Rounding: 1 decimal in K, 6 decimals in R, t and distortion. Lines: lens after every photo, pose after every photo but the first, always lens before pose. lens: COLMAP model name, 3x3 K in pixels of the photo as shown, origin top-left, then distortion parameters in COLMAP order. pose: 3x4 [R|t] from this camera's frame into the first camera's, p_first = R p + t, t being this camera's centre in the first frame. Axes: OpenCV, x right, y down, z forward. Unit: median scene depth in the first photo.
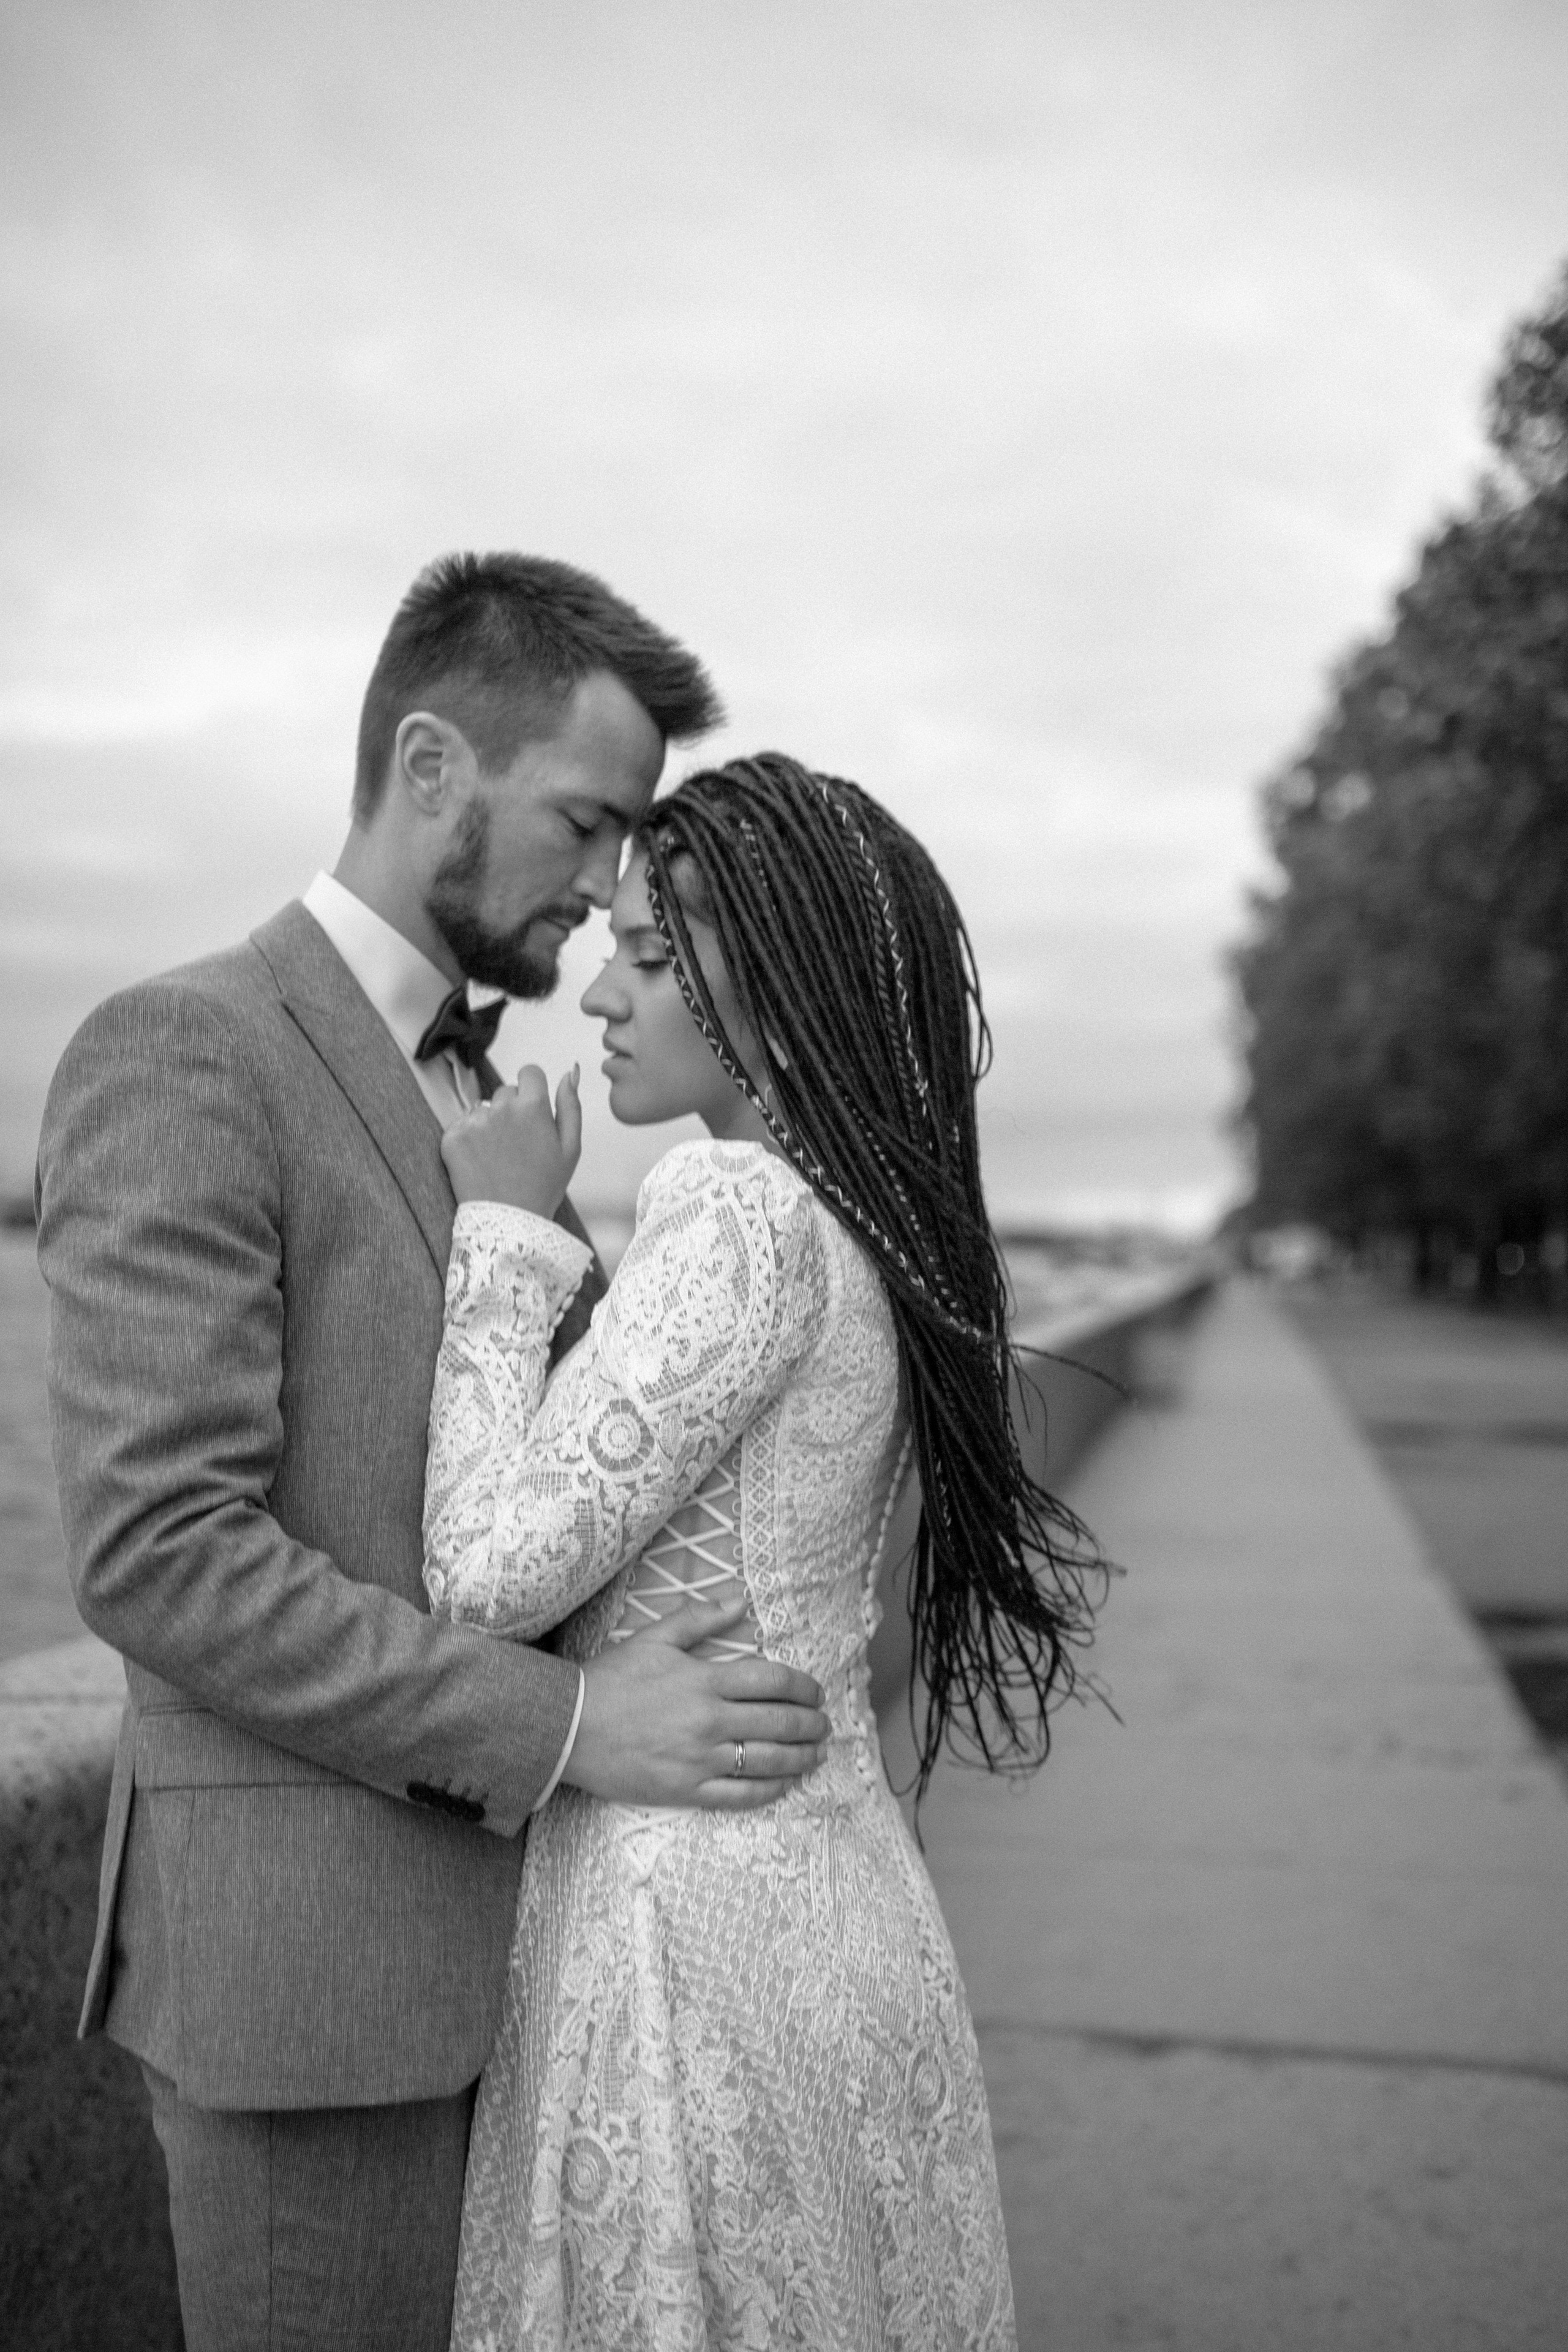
lens RADIAL K [[2453.8, 0, 783.1], [0, 2453.8, 980.2], [0, 0, 1]] dist [-0.035973, 0.051486]
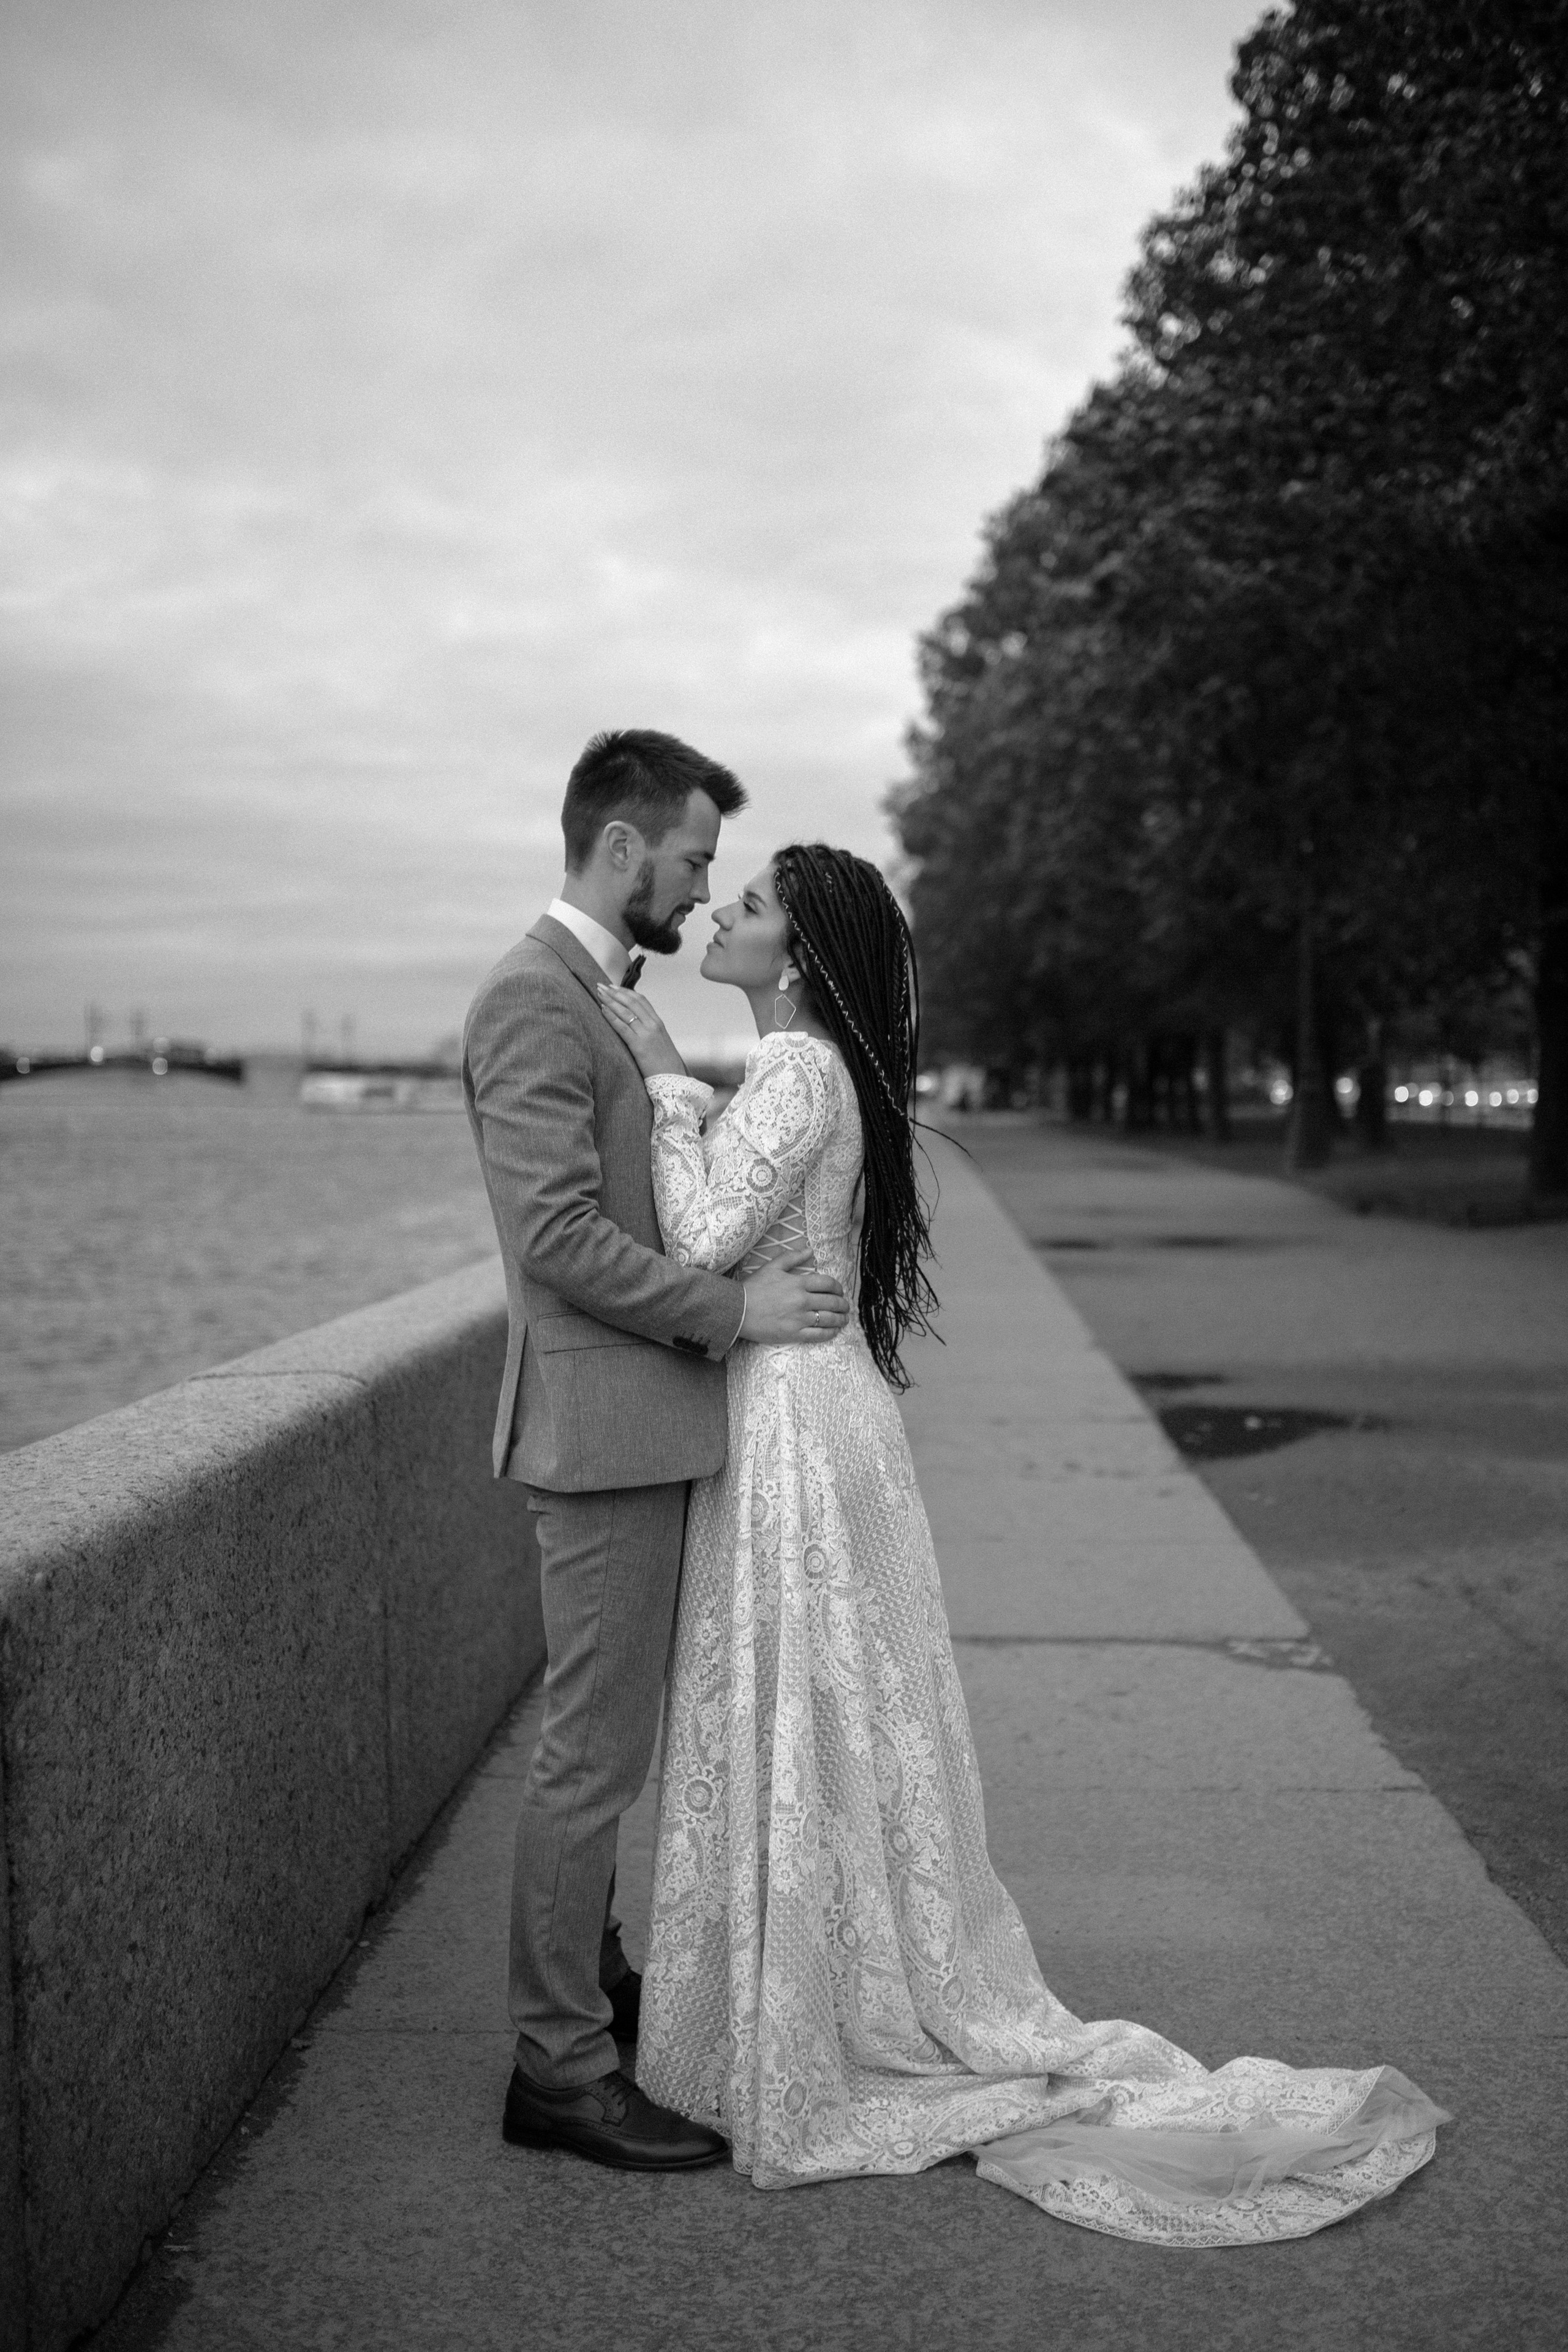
lens RADIAL K [[2453.8, 0, 783.1], [0, 2453.8, 980.2], [0, 0, 1]] dist [-0.035973, 0.051486]
pose [[0.989451, -0.041296, 0.138858, -0.335834], [0.030619, 0.996470, 0.078169, -0.149266], [-0.141596, -0.073092, 0.987222, -1.109725]]
